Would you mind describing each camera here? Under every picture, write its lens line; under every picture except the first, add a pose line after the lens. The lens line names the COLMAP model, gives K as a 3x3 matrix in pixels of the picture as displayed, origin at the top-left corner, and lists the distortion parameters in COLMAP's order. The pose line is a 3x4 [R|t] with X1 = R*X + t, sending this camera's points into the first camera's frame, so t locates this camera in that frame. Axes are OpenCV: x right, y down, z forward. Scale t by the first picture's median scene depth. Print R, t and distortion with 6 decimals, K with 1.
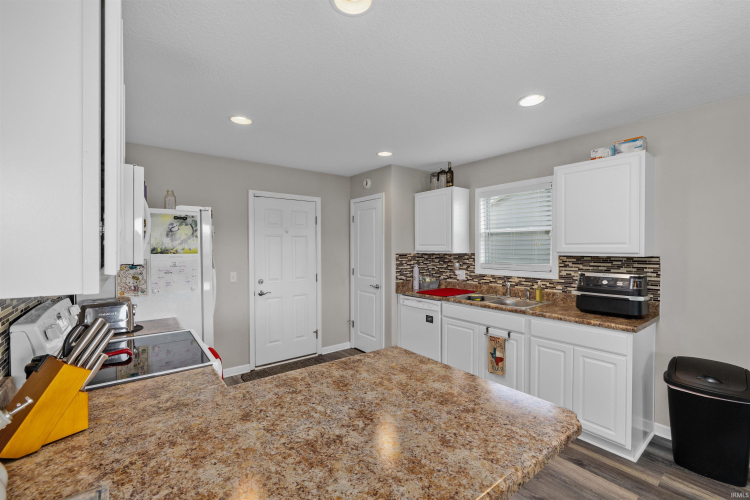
lens RADIAL K [[314.9, 0, 375.5], [0, 314.9, 253.0], [0, 0, 1]] dist [-0.001247, -0.000078]
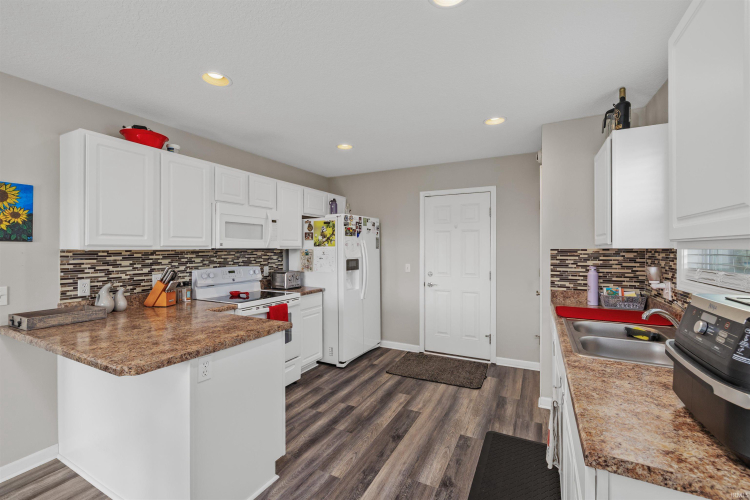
lens RADIAL K [[314.9, 0, 374.4], [0, 314.9, 245.9], [0, 0, 1]] dist [-0.001247, -0.000078]
pose [[0.434990, -0.004992, -0.900421, 0.521885], [-0.014986, 0.999806, -0.012783, 0.010031], [0.900310, 0.019055, 0.434831, 0.338912]]
